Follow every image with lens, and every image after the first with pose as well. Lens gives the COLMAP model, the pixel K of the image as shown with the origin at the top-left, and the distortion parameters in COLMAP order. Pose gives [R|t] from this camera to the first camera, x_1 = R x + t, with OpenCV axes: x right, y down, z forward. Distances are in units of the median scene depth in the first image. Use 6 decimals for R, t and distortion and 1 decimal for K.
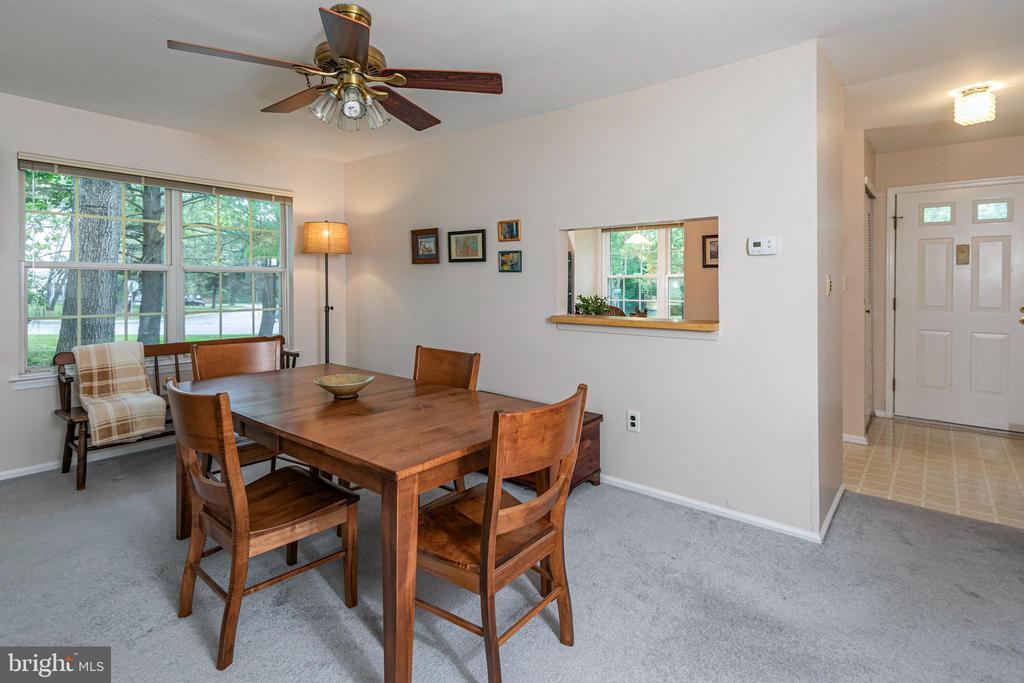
lens RADIAL K [[518.3, 0, 512.9], [0, 518.3, 285.3], [0, 0, 1]] dist [0.003705, 0.001056]
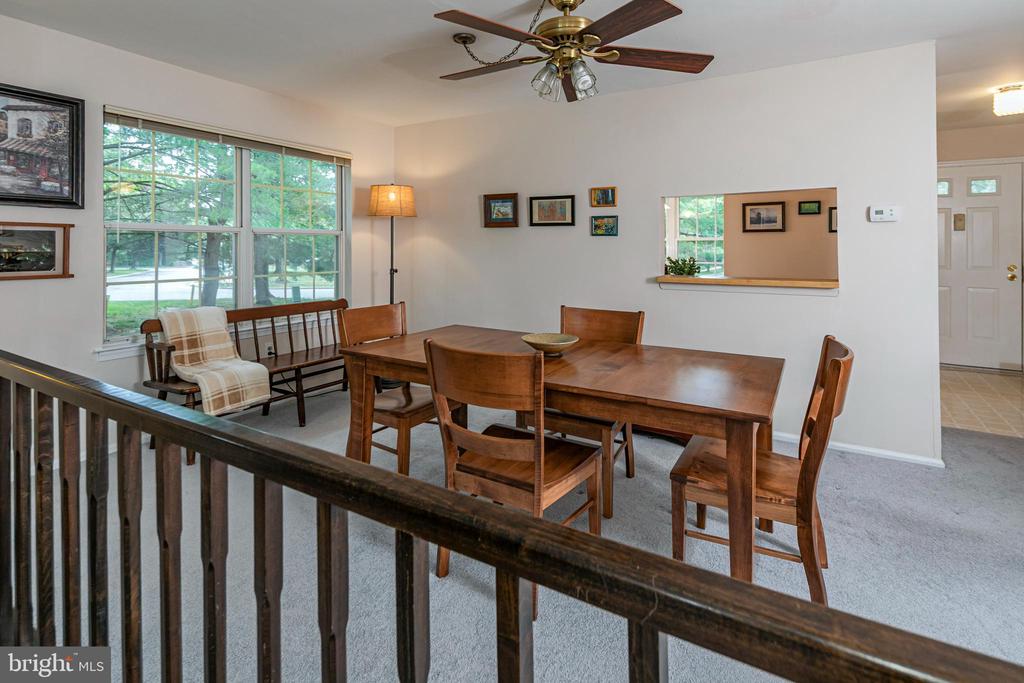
lens RADIAL K [[505.7, 0, 509.6], [0, 505.7, 243.3], [0, 0, 1]] dist [0.004138, -0.000111]
pose [[0.989567, 0.001472, 0.144063, -0.337936], [-0.000150, 0.999958, -0.009187, -0.000455], [-0.144071, 0.009069, 0.989526, 0.000198]]
